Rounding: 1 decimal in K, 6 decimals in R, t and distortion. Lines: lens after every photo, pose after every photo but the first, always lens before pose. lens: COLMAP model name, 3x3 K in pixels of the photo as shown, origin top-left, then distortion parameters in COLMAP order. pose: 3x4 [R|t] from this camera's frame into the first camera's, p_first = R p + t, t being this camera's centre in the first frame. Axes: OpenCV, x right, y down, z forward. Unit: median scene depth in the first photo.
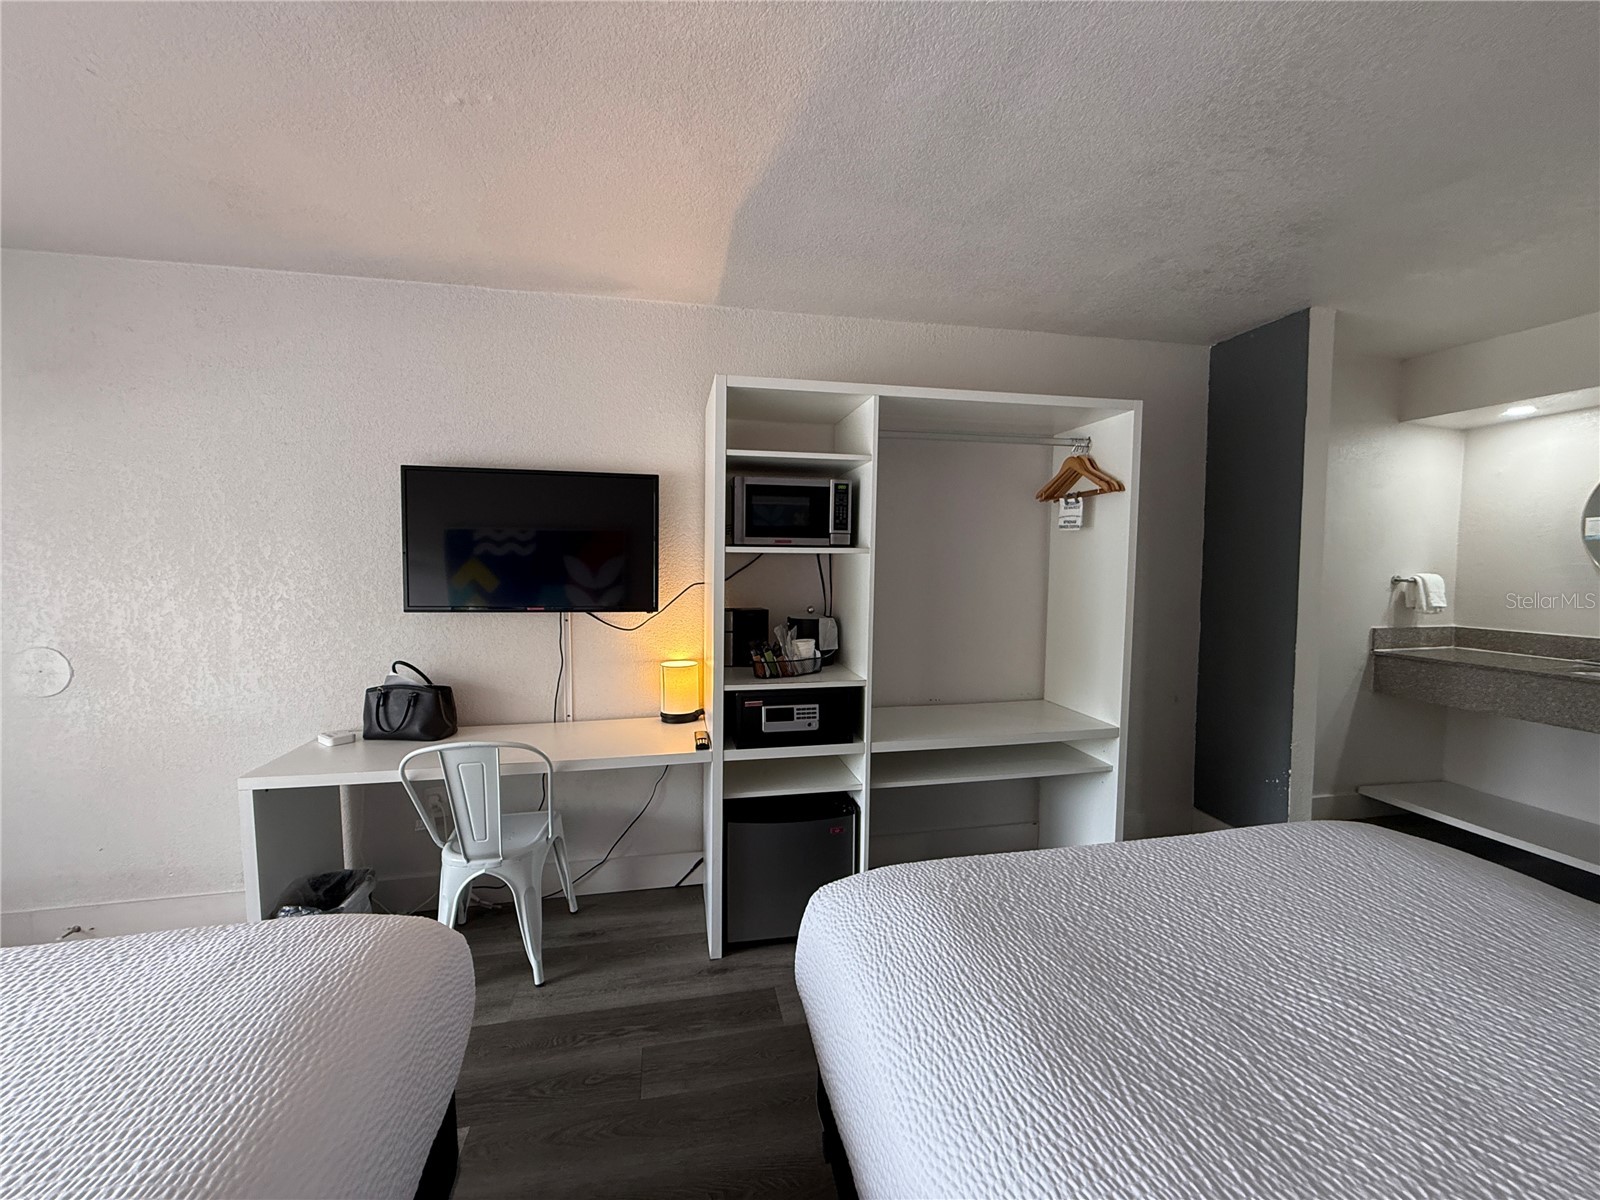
lens RADIAL K [[640.3, 0, 796.3], [0, 640.3, 591.9], [0, 0, 1]] dist [-0.000576, 0.000169]
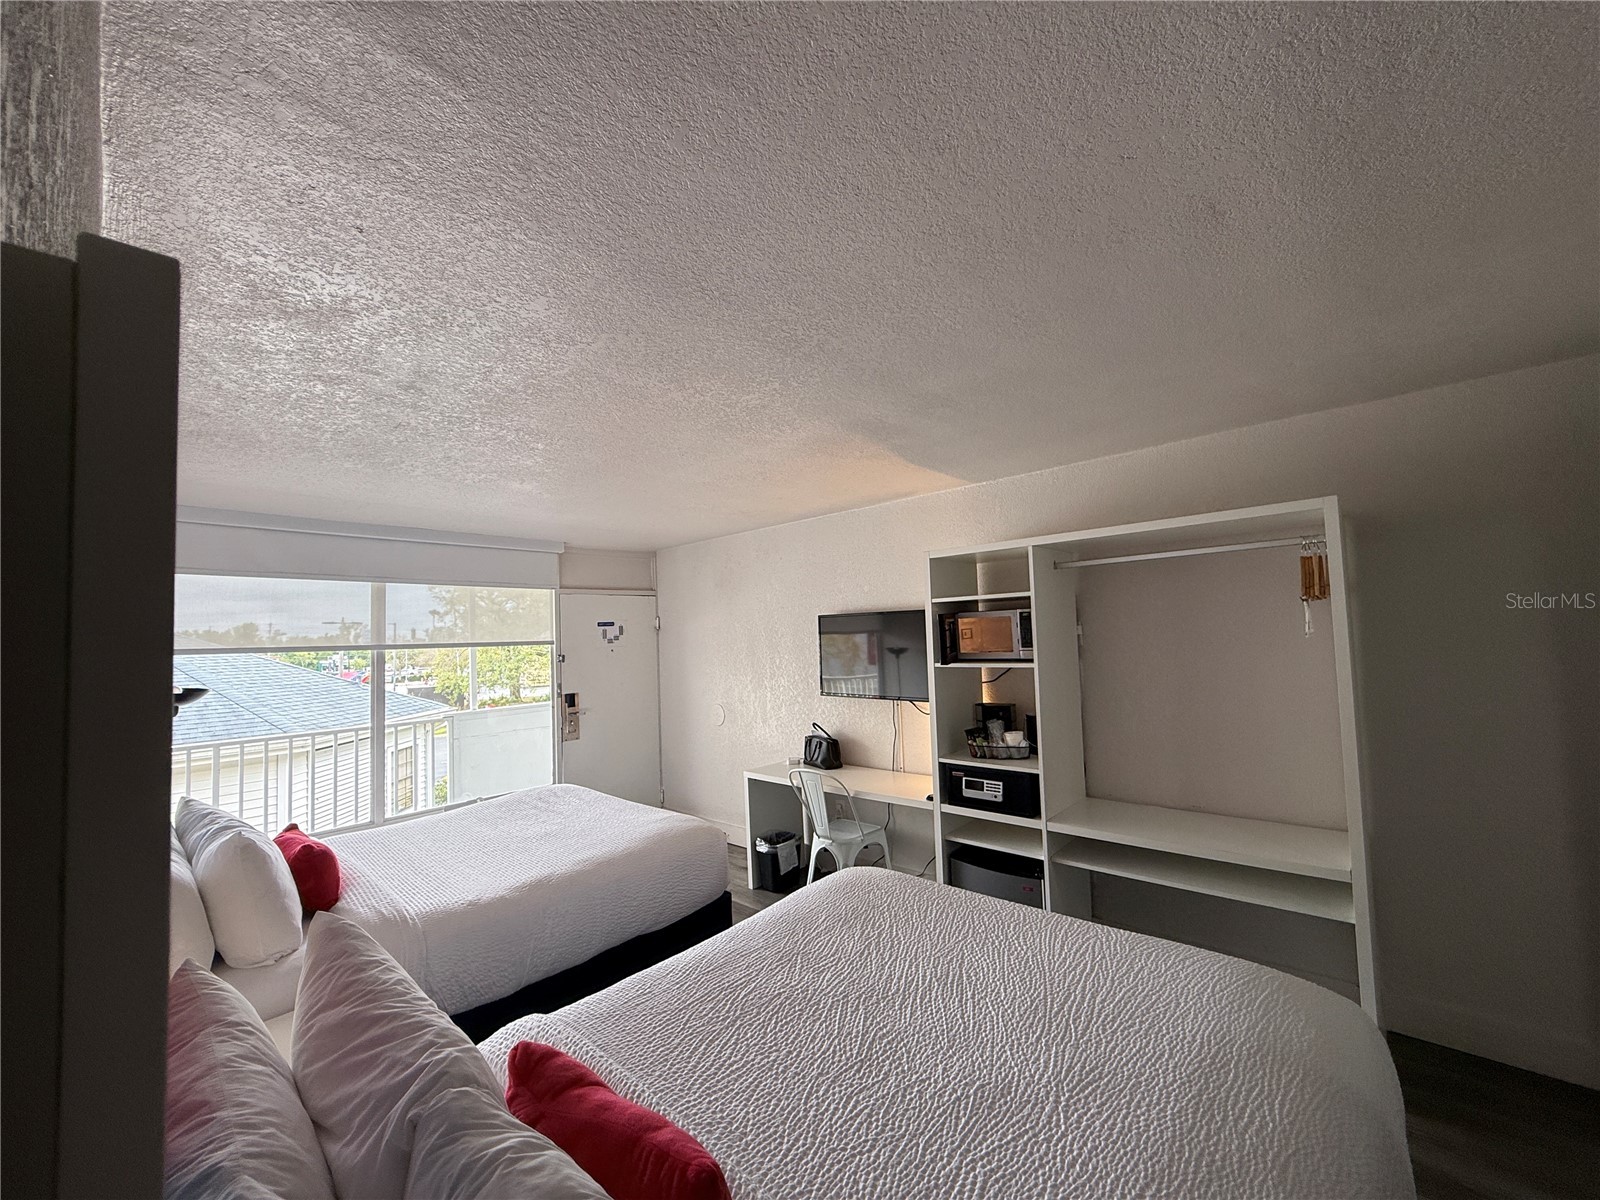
lens RADIAL K [[634.7, 0, 796.3], [0, 634.7, 600.7], [0, 0, 1]] dist [-0.003571, 0.000383]
pose [[0.586737, -0.071763, -0.806591, 0.851940], [-0.005779, 0.995669, -0.092790, -0.071730], [0.809757, 0.059105, 0.583781, -0.124558]]
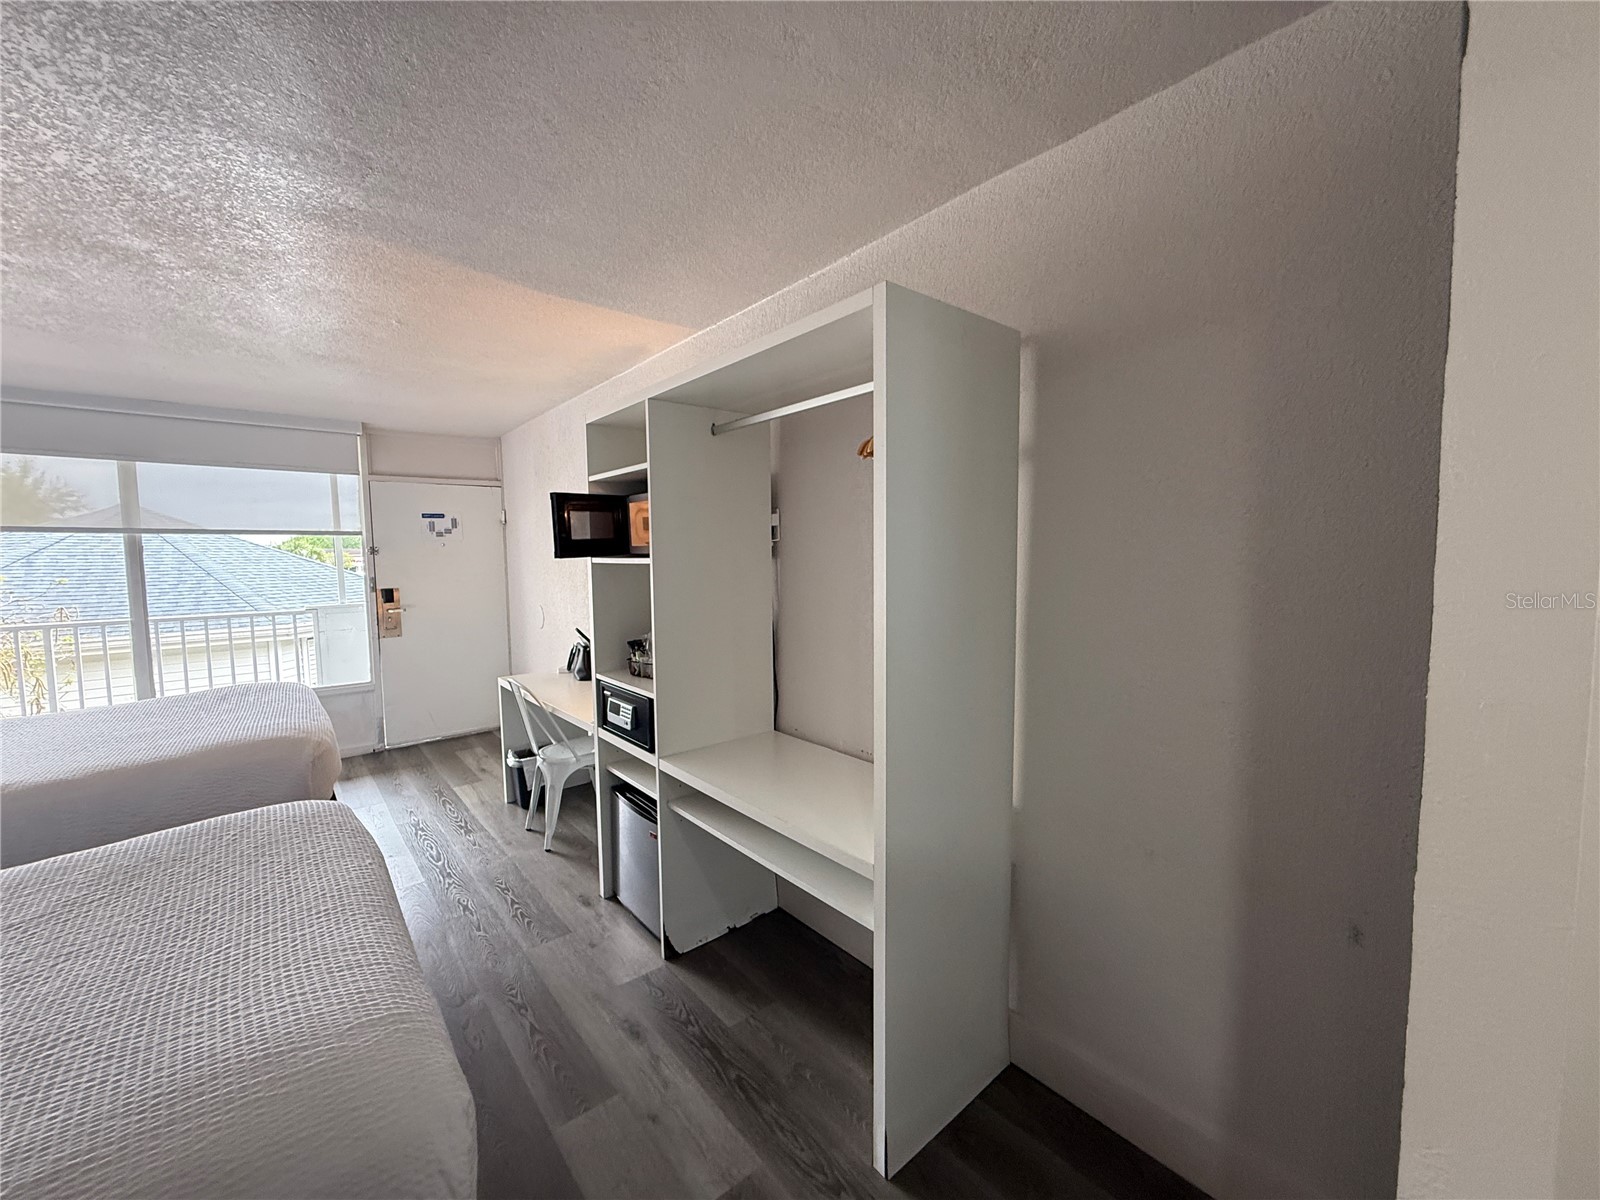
lens RADIAL K [[634.7, 0, 796.3], [0, 634.7, 600.7], [0, 0, 1]] dist [-0.003571, 0.000383]
pose [[0.476783, 0.059033, -0.877037, 1.050866], [-0.035710, 0.998219, 0.047777, -0.056902], [0.878295, 0.008539, 0.478042, 0.726705]]
